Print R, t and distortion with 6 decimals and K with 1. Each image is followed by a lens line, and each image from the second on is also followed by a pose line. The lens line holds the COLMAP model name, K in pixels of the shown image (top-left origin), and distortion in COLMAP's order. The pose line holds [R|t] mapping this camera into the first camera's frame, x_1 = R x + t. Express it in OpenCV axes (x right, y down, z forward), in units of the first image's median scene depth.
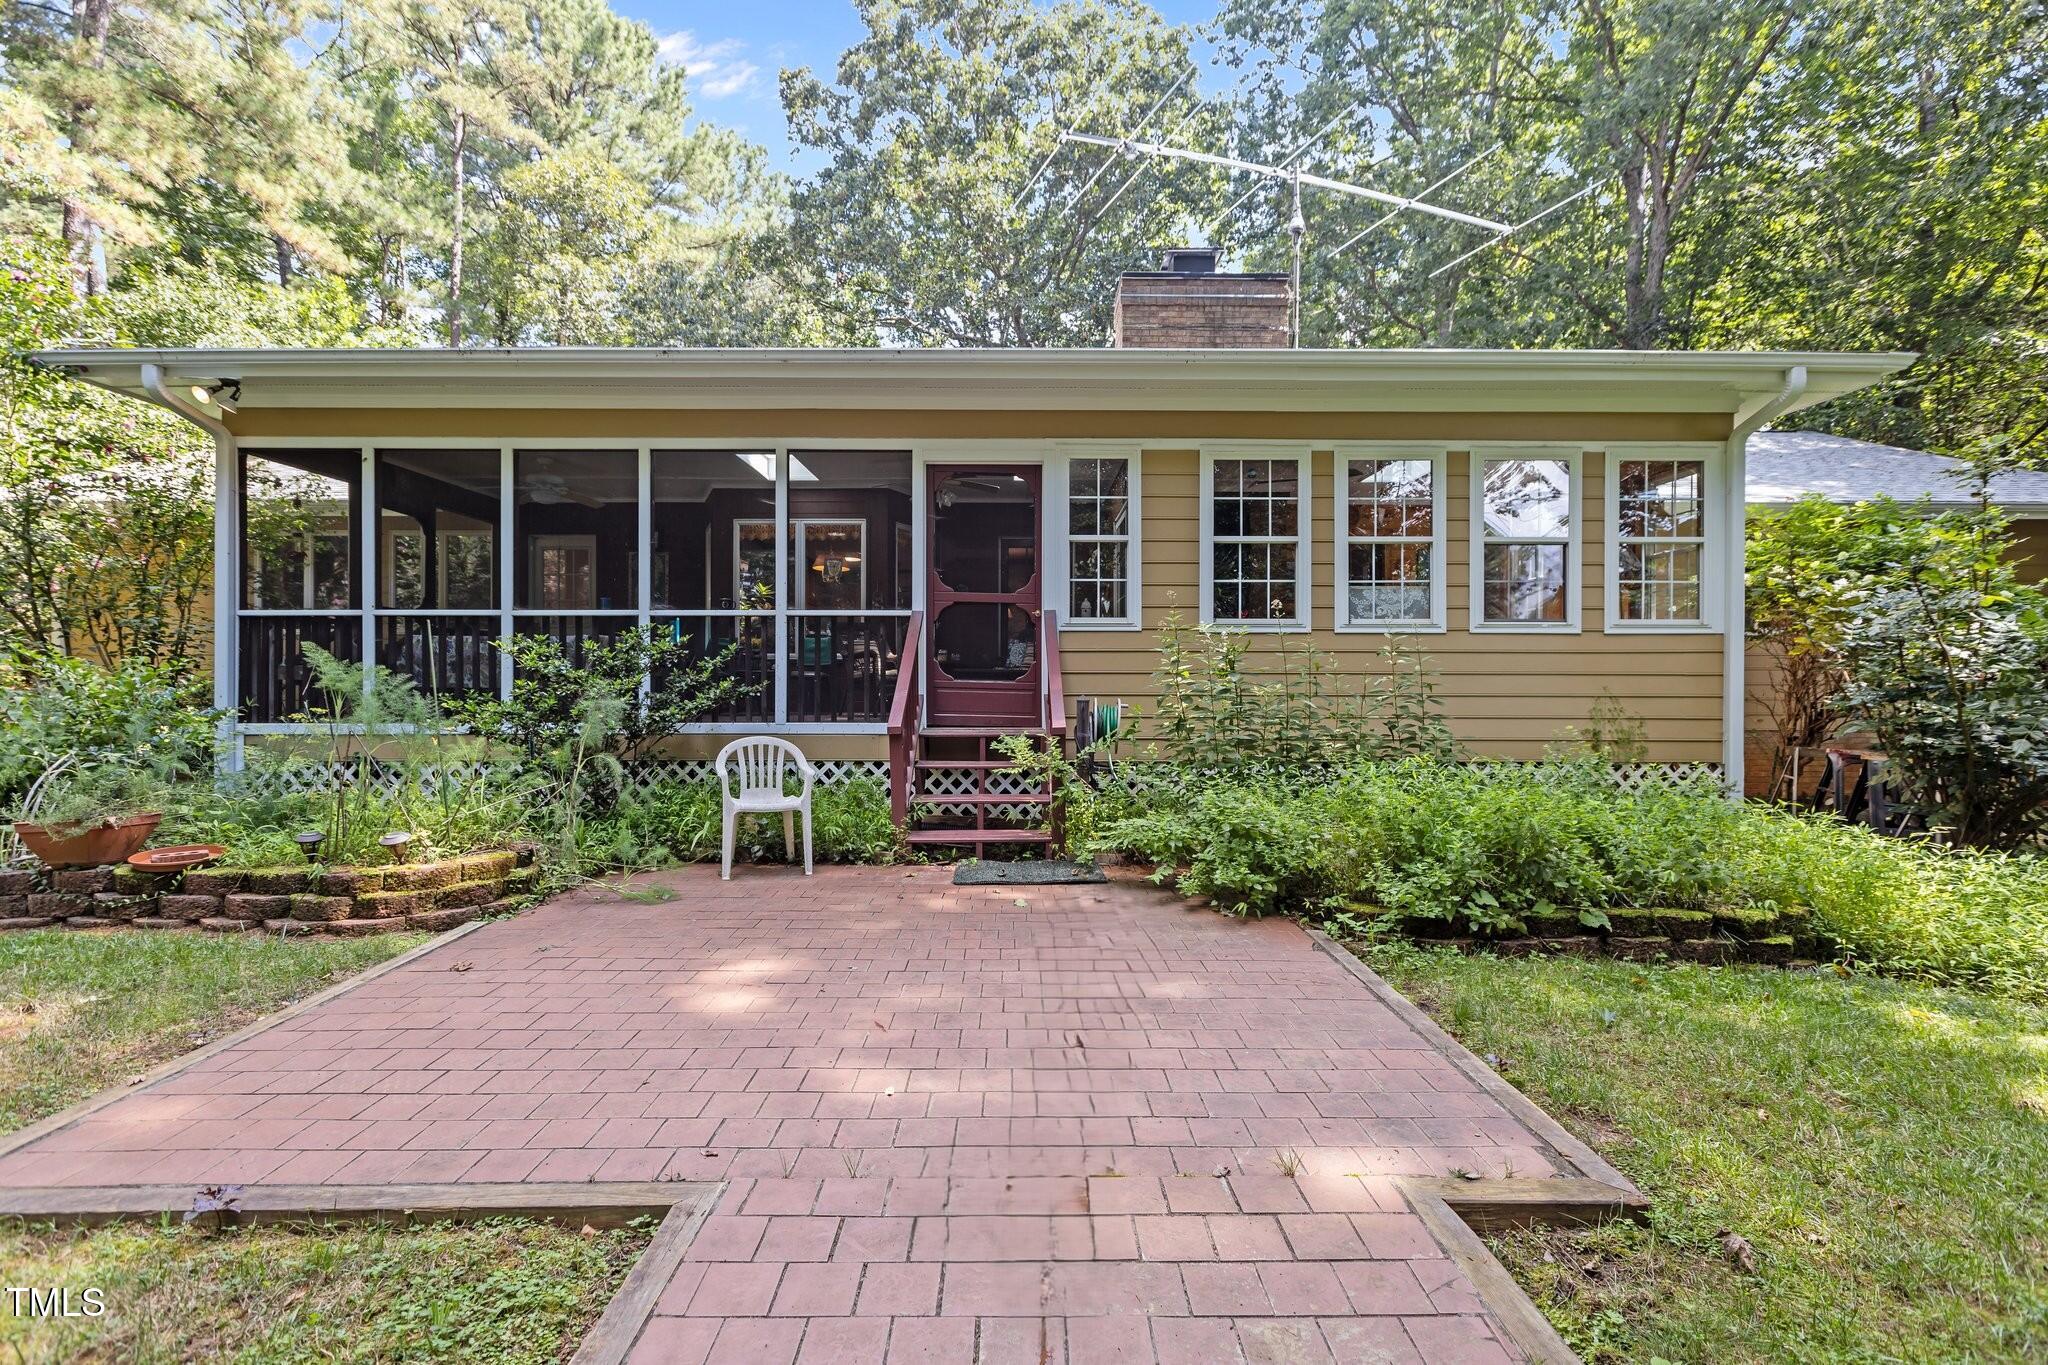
lens RADIAL K [[894.1, 0, 1024.0], [0, 894.1, 682.5], [0, 0, 1]] dist [-0.000110, -0.000340]
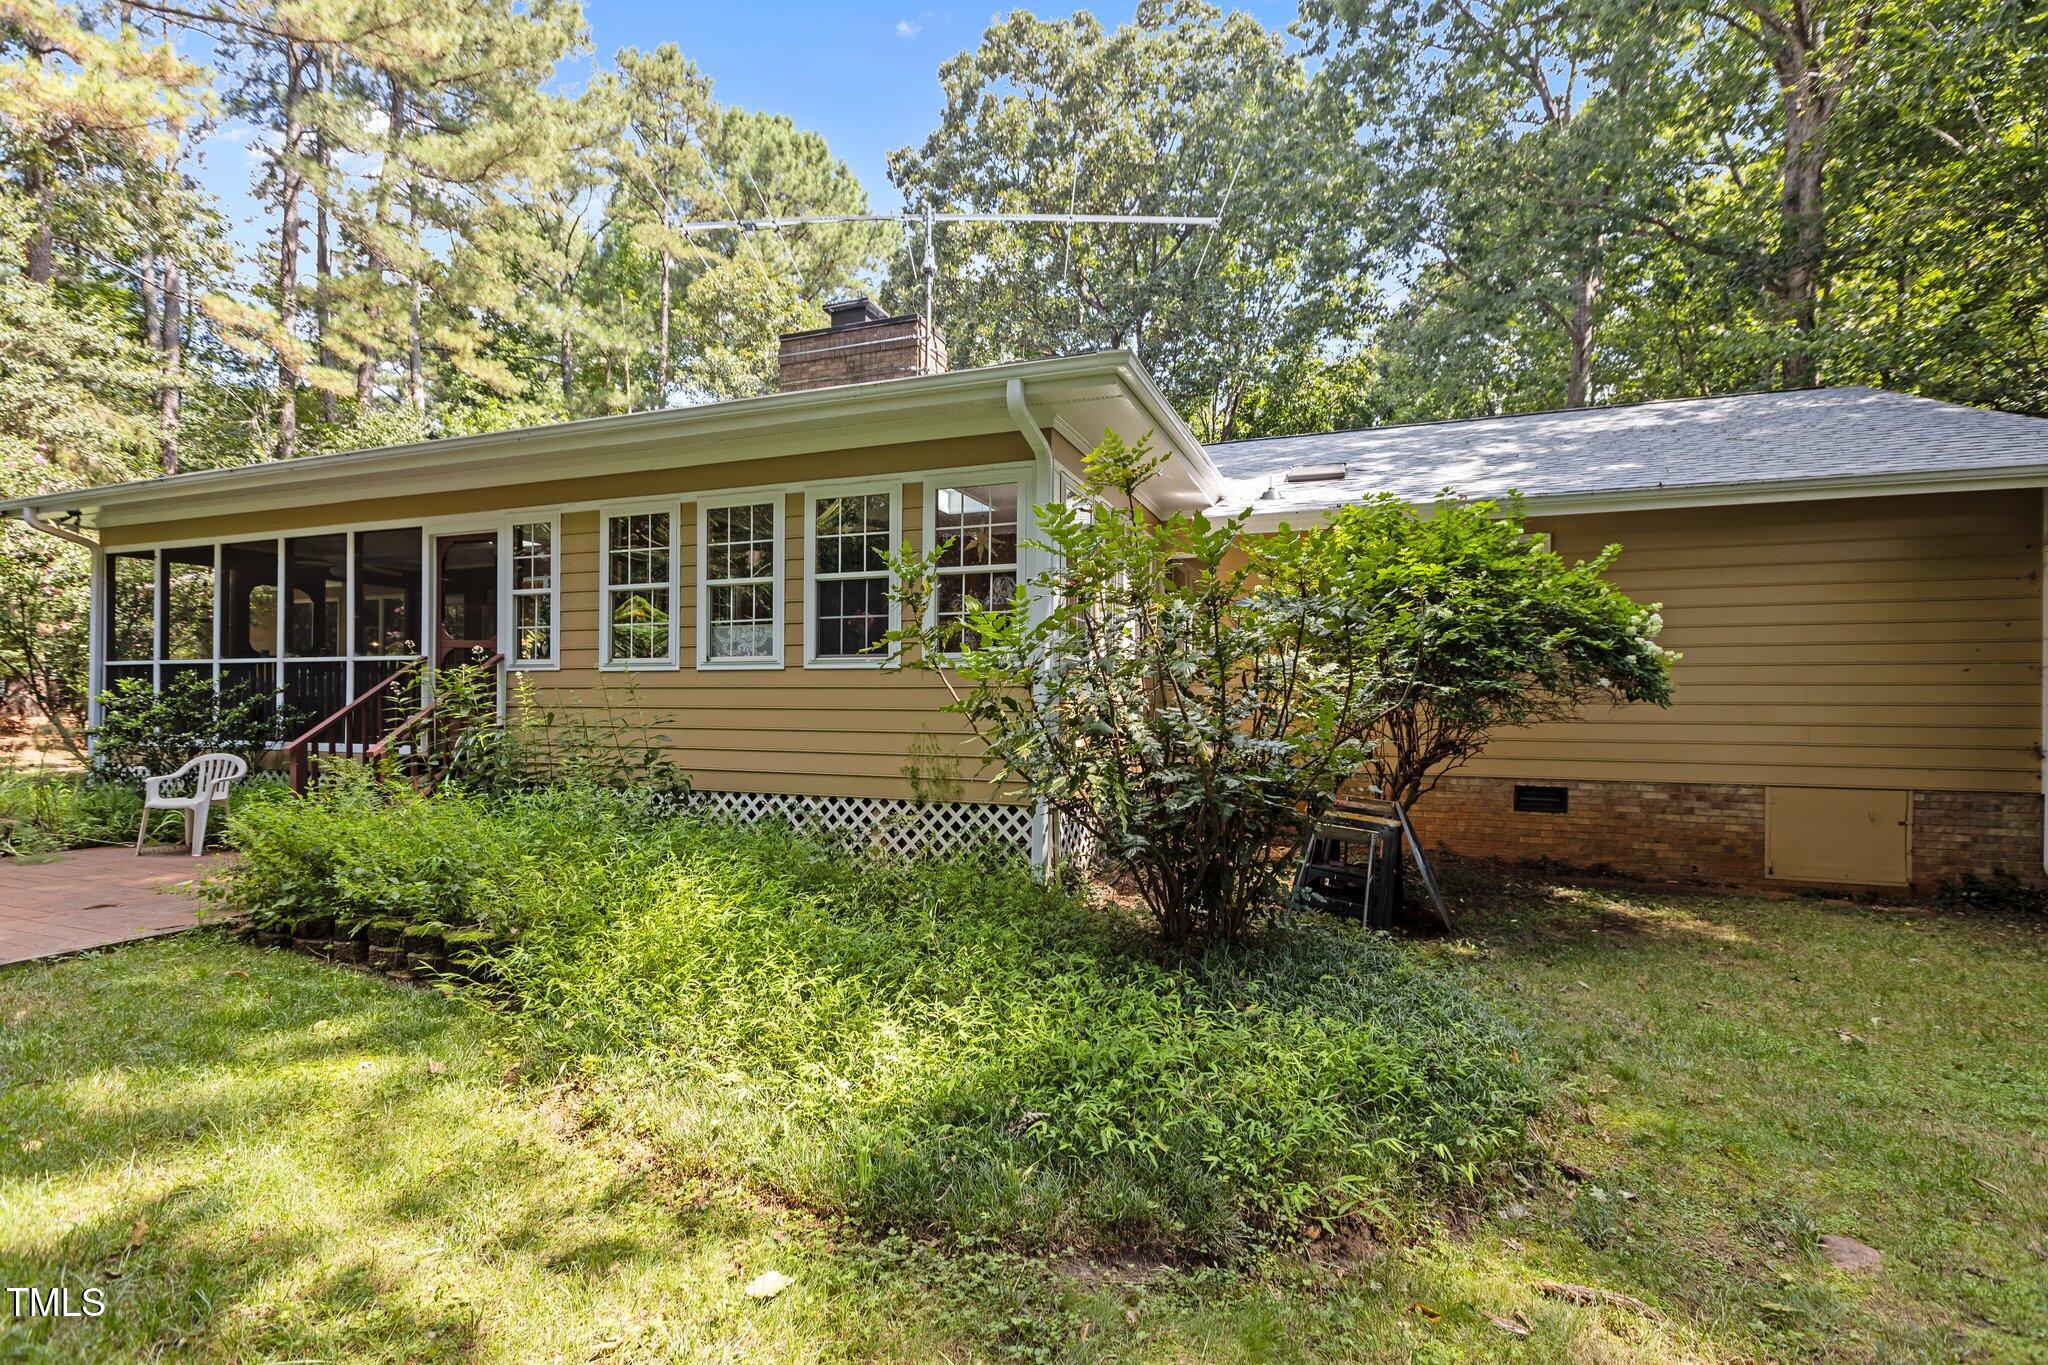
lens RADIAL K [[909.6, 0, 1029.3], [0, 909.6, 681.7], [0, 0, 1]] dist [0.003091, -0.001440]
pose [[0.932927, -0.005075, -0.360030, 1.111190], [-0.005343, 0.999595, -0.027936, -0.014023], [0.360026, 0.027986, 0.932522, 0.128336]]
